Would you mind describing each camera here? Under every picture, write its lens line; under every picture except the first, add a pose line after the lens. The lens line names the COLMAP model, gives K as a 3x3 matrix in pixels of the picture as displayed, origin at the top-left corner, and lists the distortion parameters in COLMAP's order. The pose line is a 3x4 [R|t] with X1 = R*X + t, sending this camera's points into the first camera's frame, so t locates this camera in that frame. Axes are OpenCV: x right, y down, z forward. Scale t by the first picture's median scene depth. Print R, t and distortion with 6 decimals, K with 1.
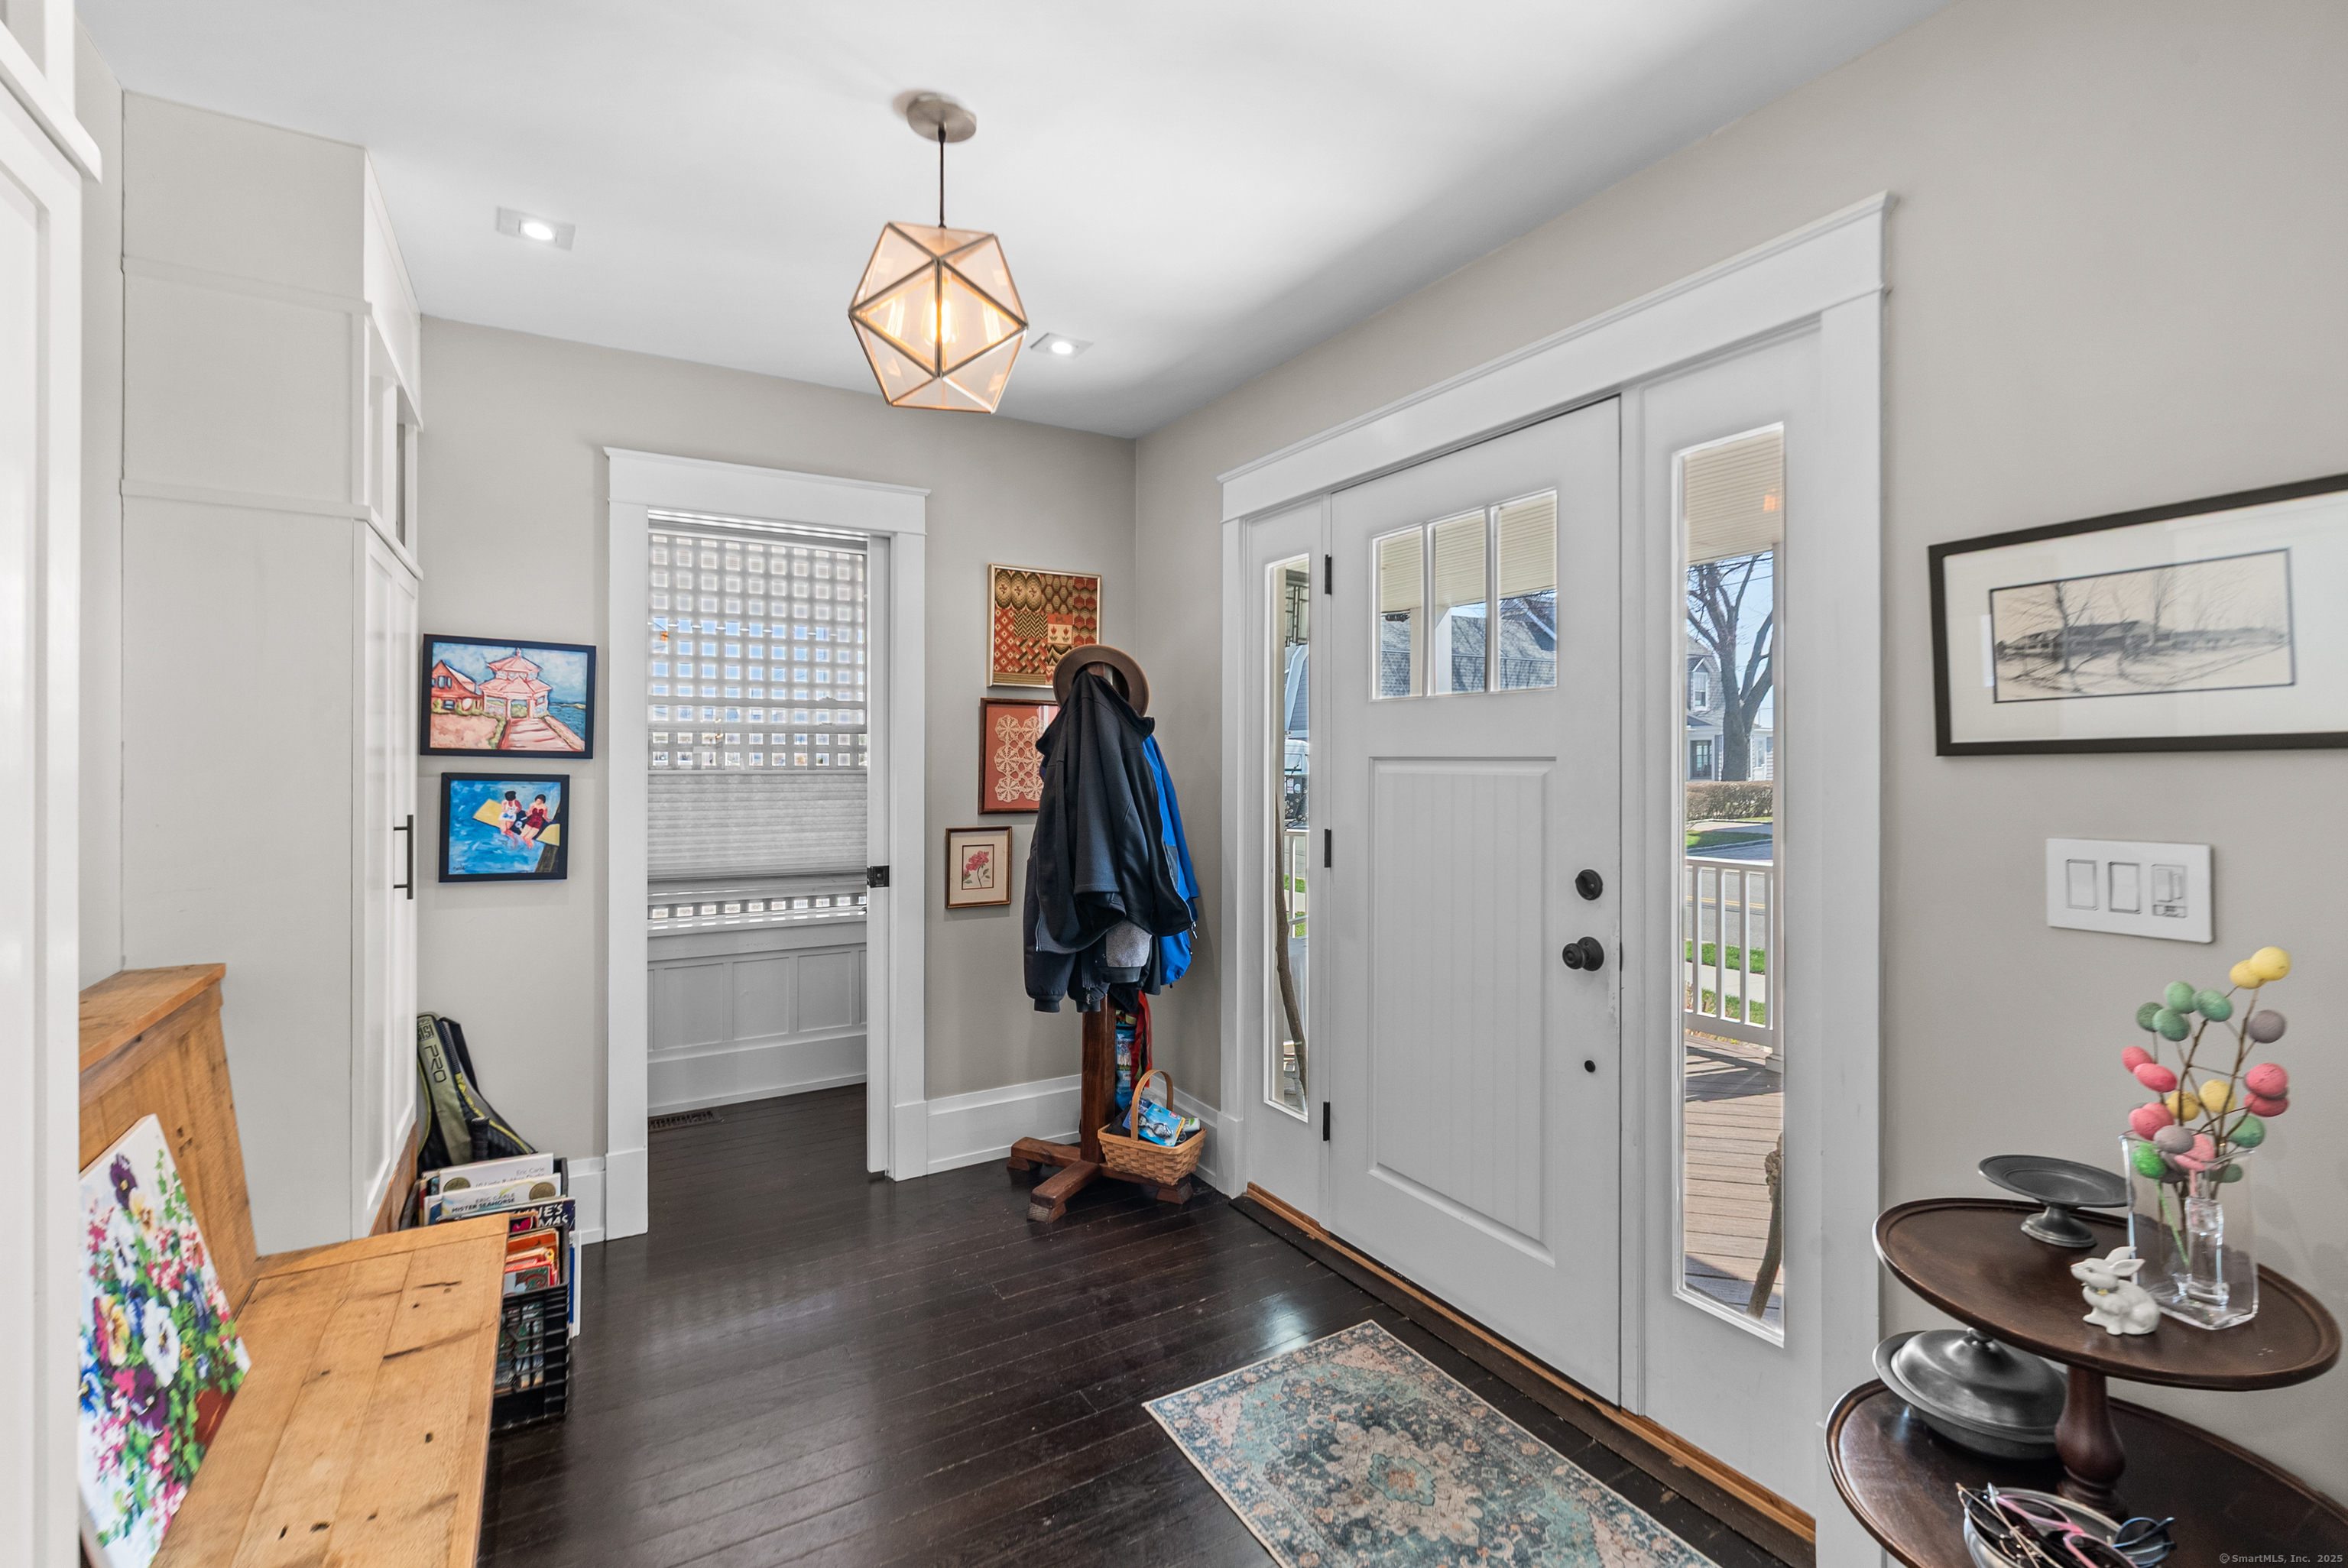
lens RADIAL K [[1031.9, 0, 1181.4], [0, 1031.9, 755.5], [0, 0, 1]] dist [-0.000587, 0.000121]
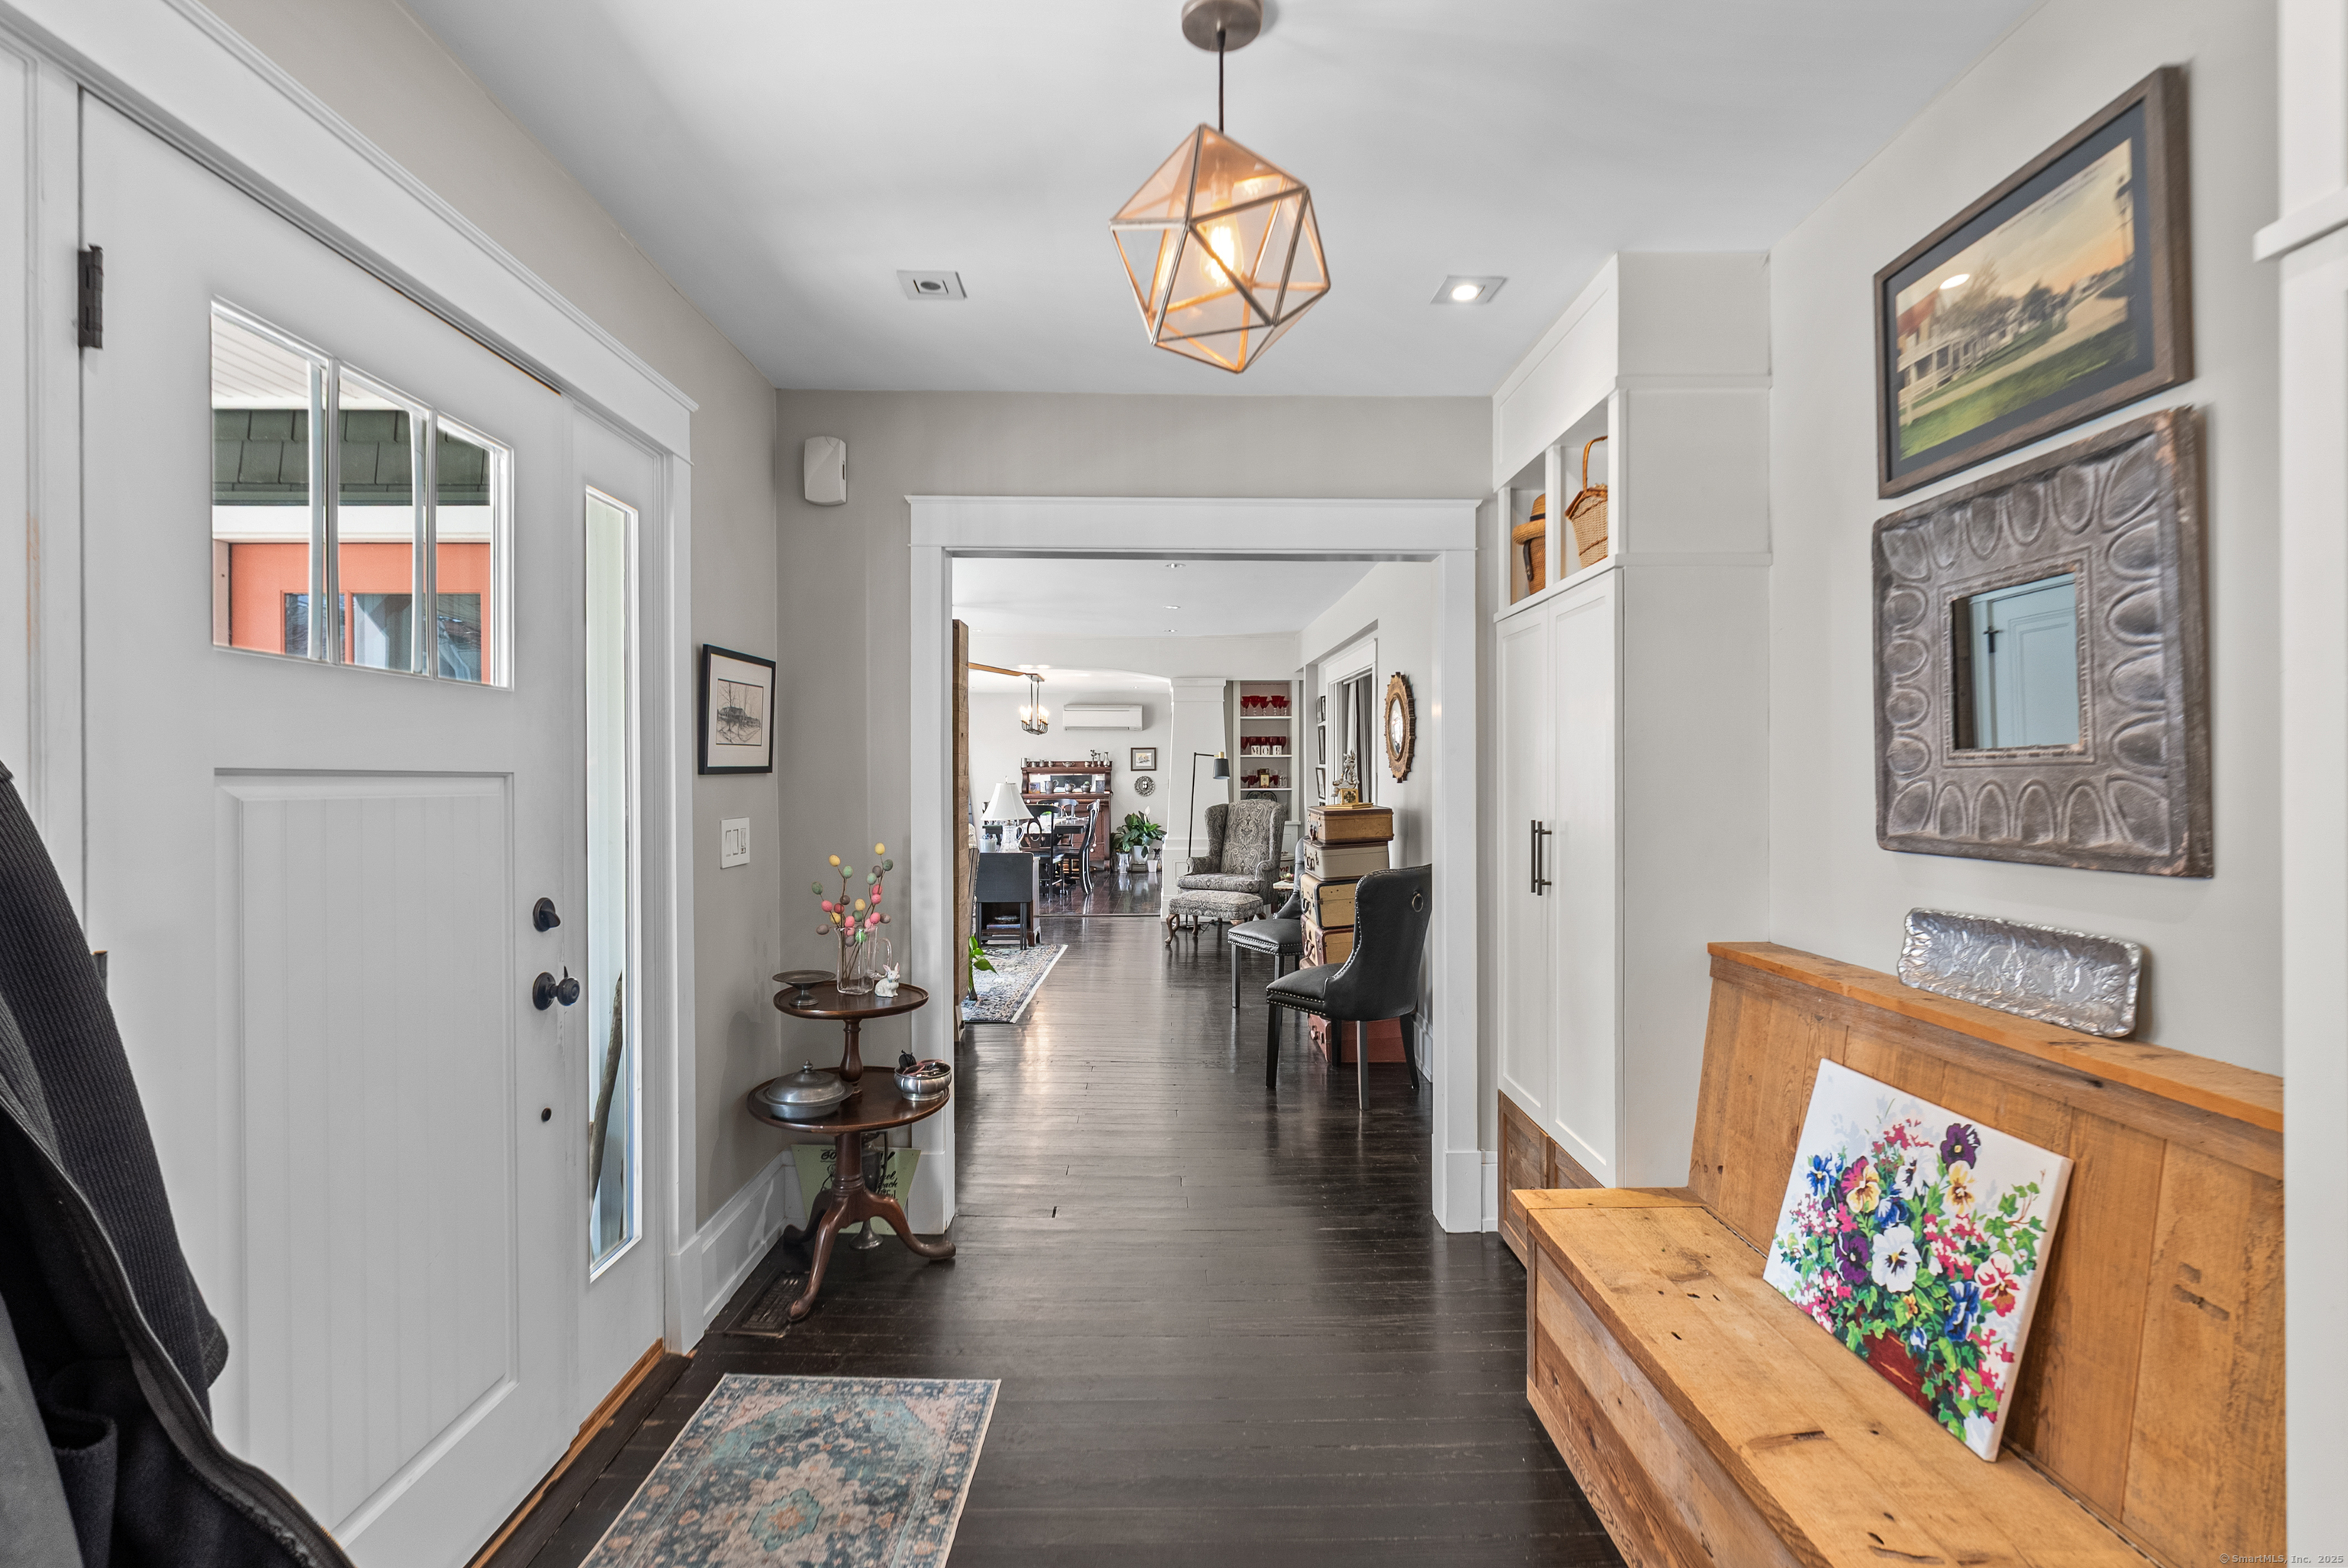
lens RADIAL K [[1040.8, 0, 1174.0], [0, 1040.8, 784.0], [0, 0, 1]] dist [0.002129, 0.000737]
pose [[-0.861576, 0.000758, 0.507629, -0.630234], [-0.000610, 0.999997, -0.002529, 0.016131], [-0.507629, -0.002489, -0.861572, 1.757539]]
